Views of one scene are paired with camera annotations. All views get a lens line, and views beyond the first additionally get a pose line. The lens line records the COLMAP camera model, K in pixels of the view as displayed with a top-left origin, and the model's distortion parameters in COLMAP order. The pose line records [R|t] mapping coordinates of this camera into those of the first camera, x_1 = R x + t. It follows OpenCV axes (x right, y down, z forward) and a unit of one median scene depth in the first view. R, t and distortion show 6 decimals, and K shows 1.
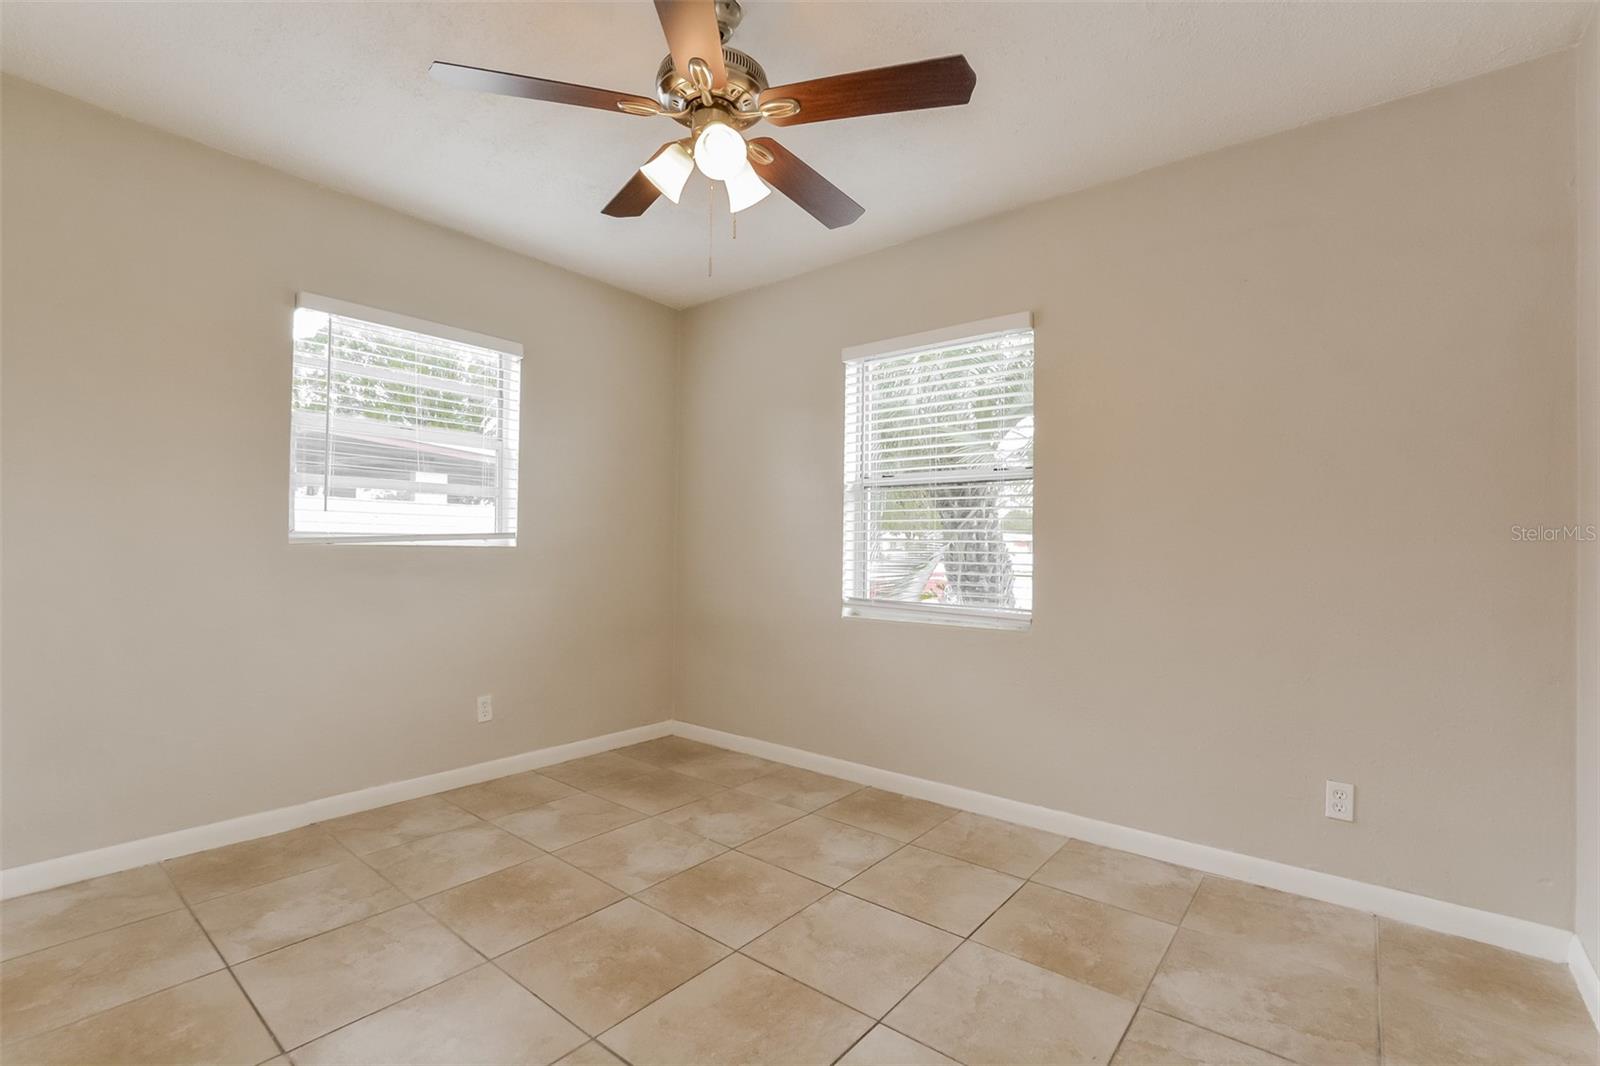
lens RADIAL K [[706.6, 0, 799.0], [0, 706.6, 535.9], [0, 0, 1]] dist [-0.021806, -0.000944]
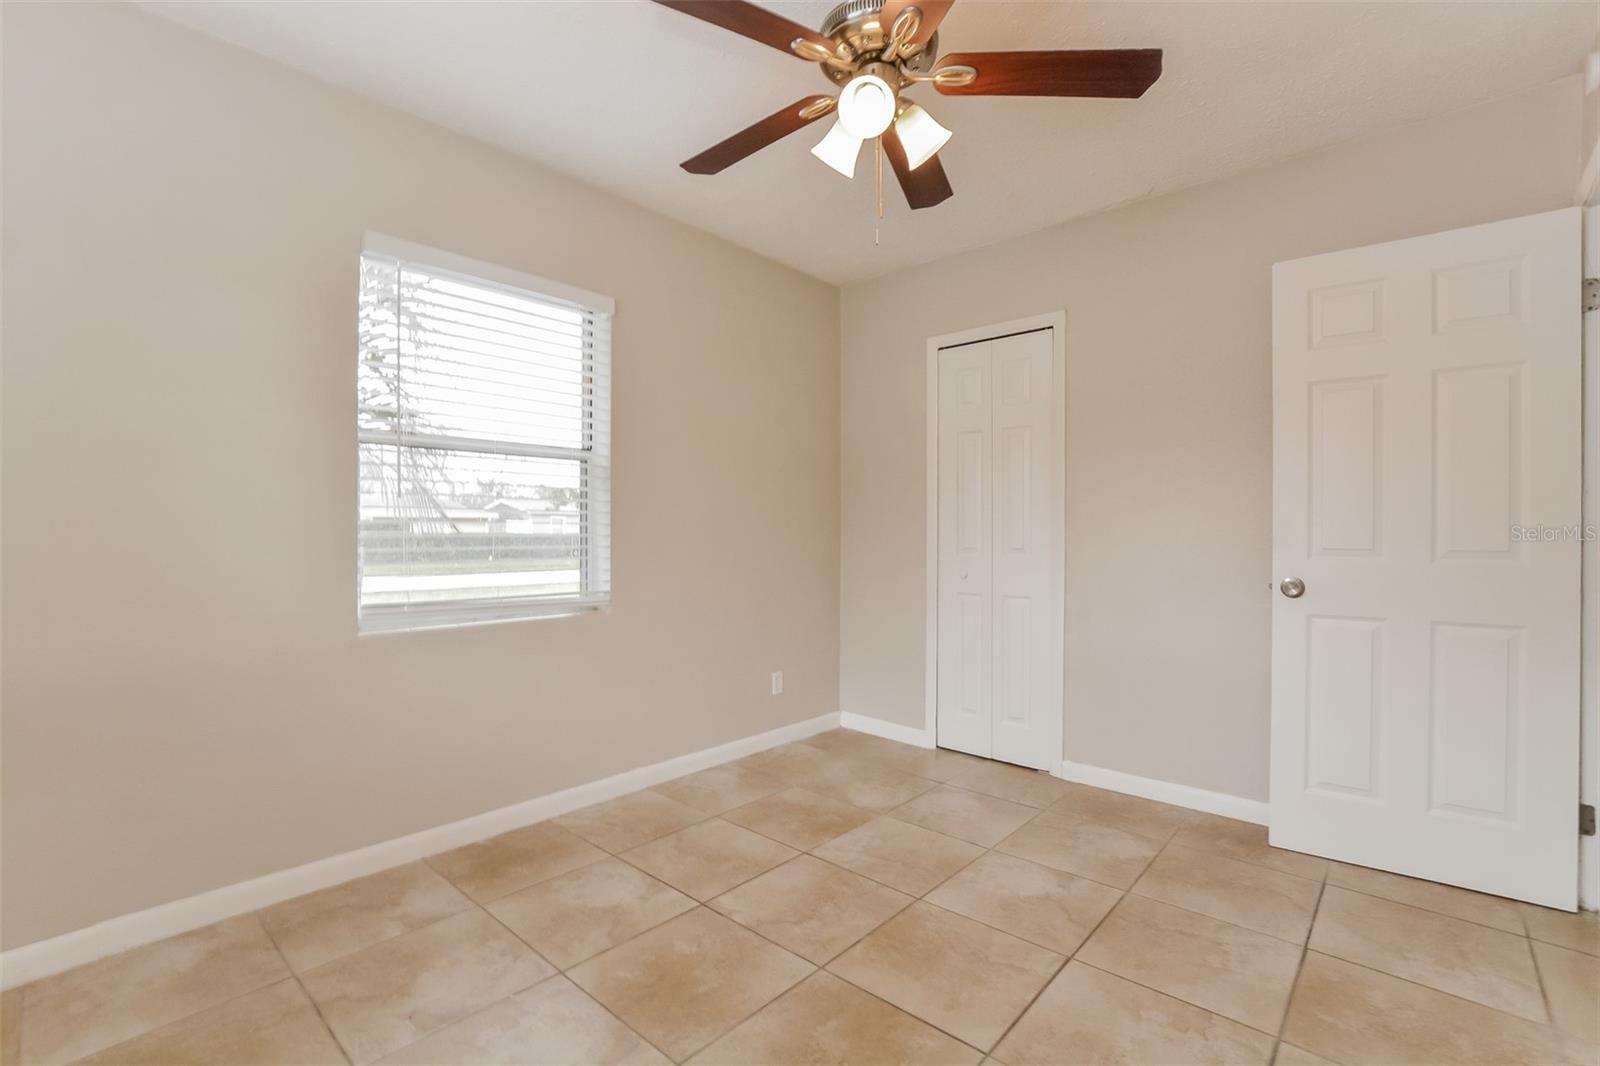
lens RADIAL K [[706.6, 0, 797.1], [0, 706.6, 531.9], [0, 0, 1]] dist [-0.021806, -0.000944]
pose [[0.057248, -0.012732, 0.998279, -0.788992], [-0.022778, 0.999642, 0.014056, -0.002639], [-0.998100, -0.023543, 0.056937, 0.767887]]
